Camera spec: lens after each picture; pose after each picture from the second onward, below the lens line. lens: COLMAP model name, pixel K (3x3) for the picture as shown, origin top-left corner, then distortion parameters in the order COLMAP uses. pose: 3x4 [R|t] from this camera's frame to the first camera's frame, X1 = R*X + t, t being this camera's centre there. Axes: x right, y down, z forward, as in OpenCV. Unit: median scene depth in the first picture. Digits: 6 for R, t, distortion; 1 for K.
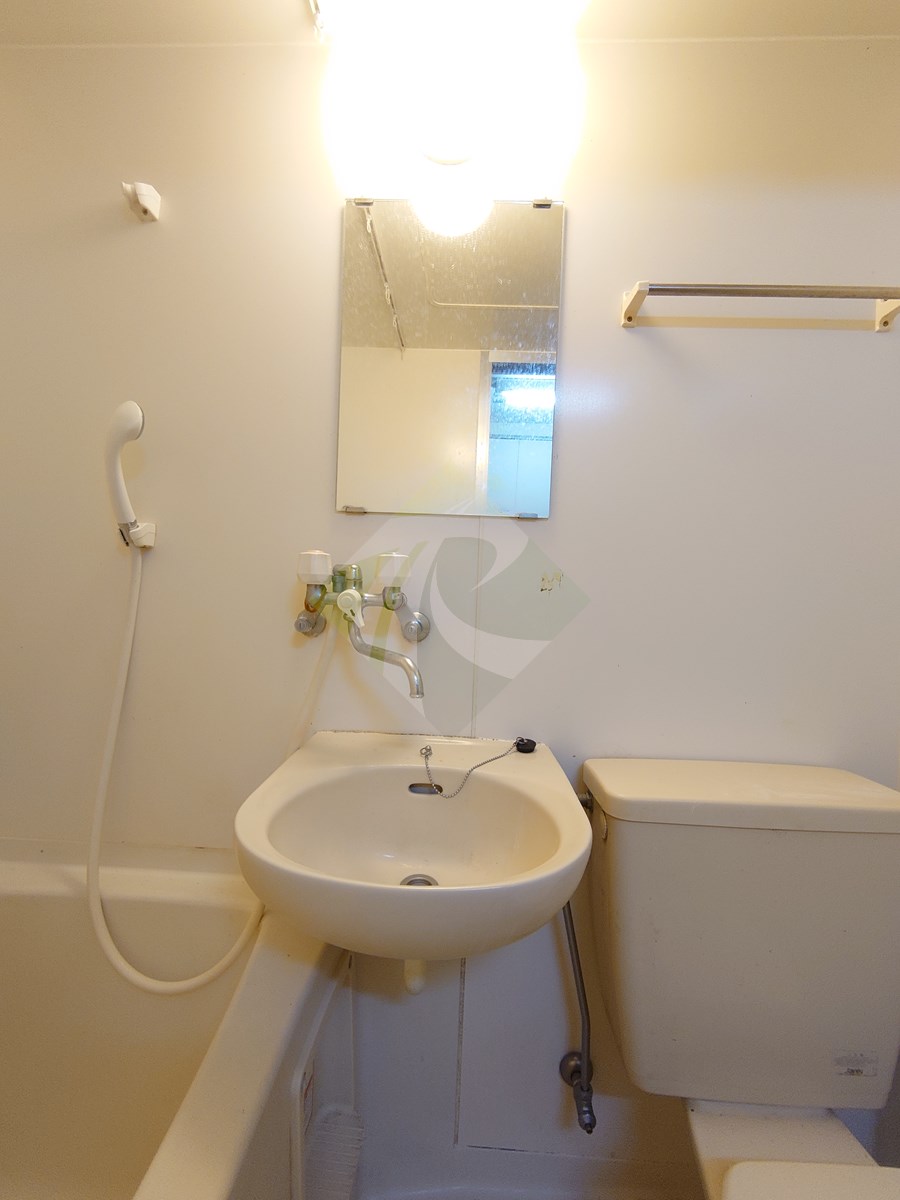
lens RADIAL K [[518.4, 0, 450.5], [0, 518.4, 602.4], [0, 0, 1]] dist [0.002534, -0.001521]
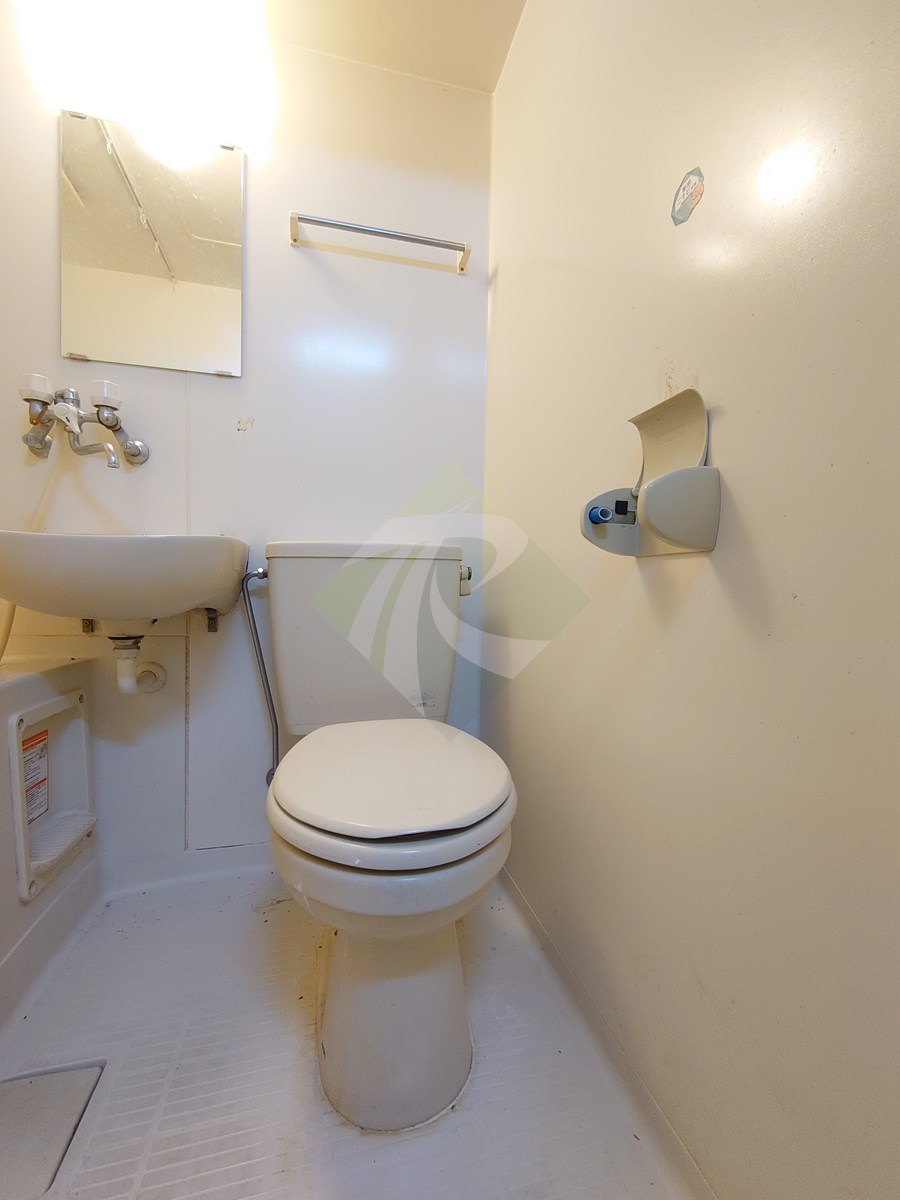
lens RADIAL K [[518.4, 0, 451.5], [0, 518.4, 600.2], [0, 0, 1]] dist [0.002534, -0.001521]
pose [[0.958825, -0.028613, 0.282553, 0.324350], [0.027667, 0.999590, 0.007340, 0.444348], [-0.282648, 0.000780, 0.959223, -0.491327]]
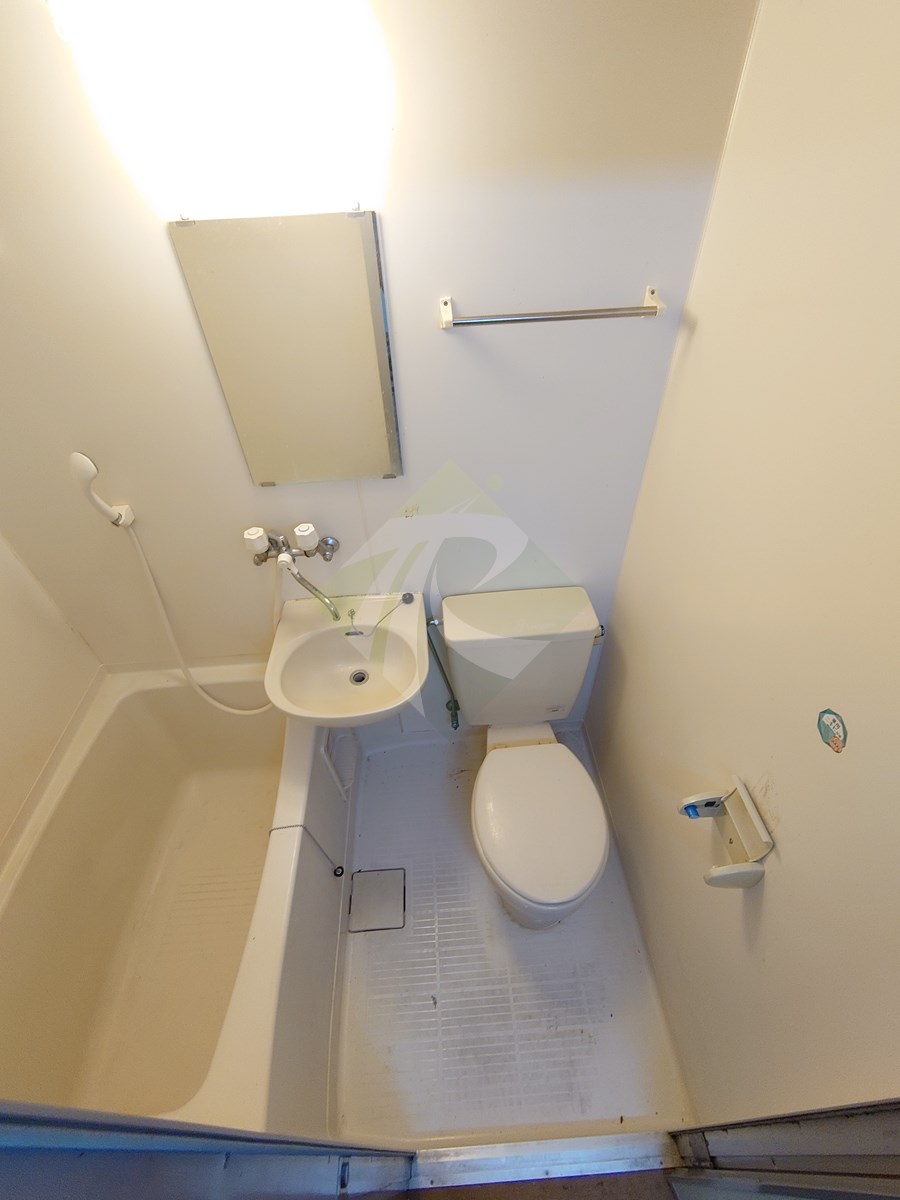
lens RADIAL K [[518.4, 0, 450.5], [0, 518.4, 604.6], [0, 0, 1]] dist [0.002534, -0.001521]
pose [[0.992255, -0.122369, 0.021363, 0.246343], [0.077712, 0.745673, 0.661765, -0.850882], [-0.096909, -0.654979, 0.749407, -0.333121]]
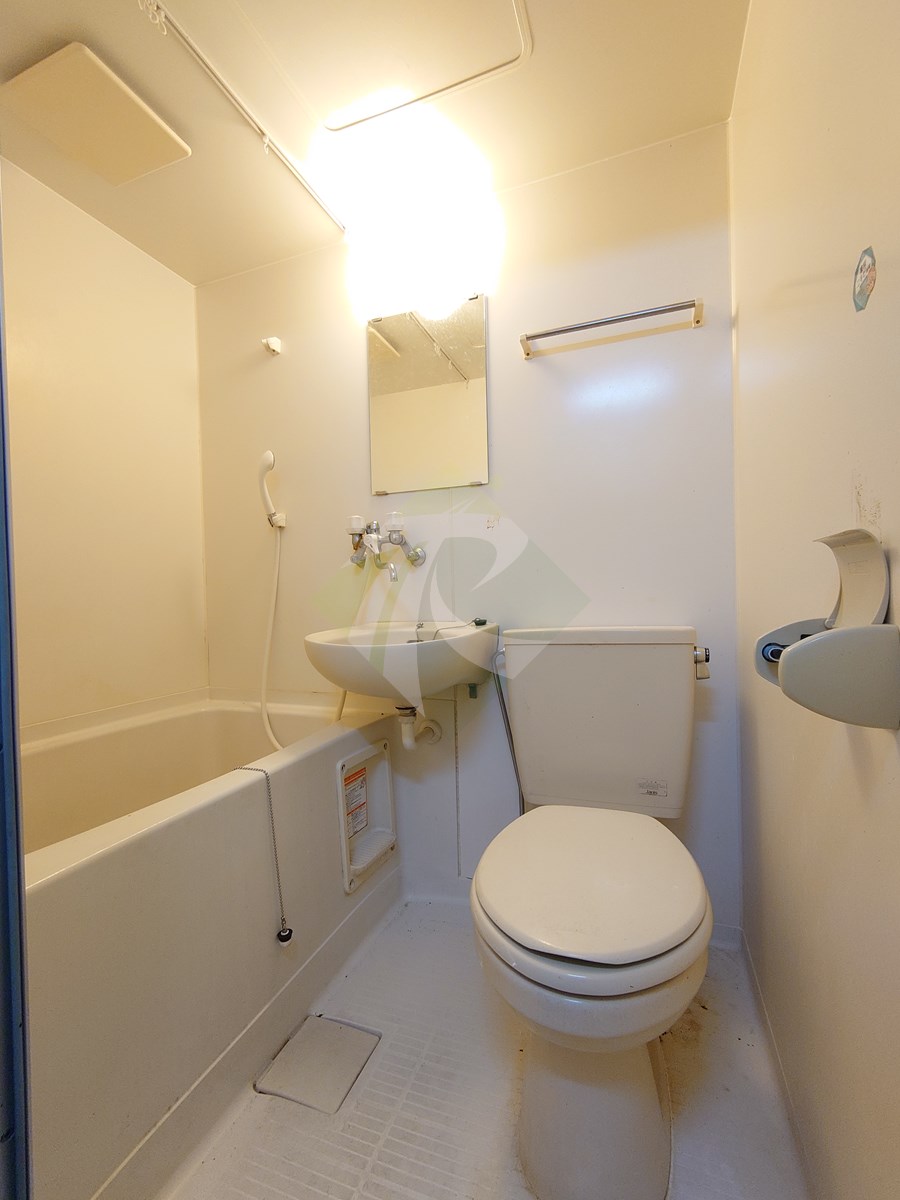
lens RADIAL K [[518.4, 0, 448.4], [0, 518.4, 601.4], [0, 0, 1]] dist [0.002534, -0.001521]
pose [[0.947445, -0.057866, -0.314641, 0.570528], [0.049352, 0.998169, -0.034966, 0.263632], [0.316089, 0.017601, 0.948566, -0.591000]]
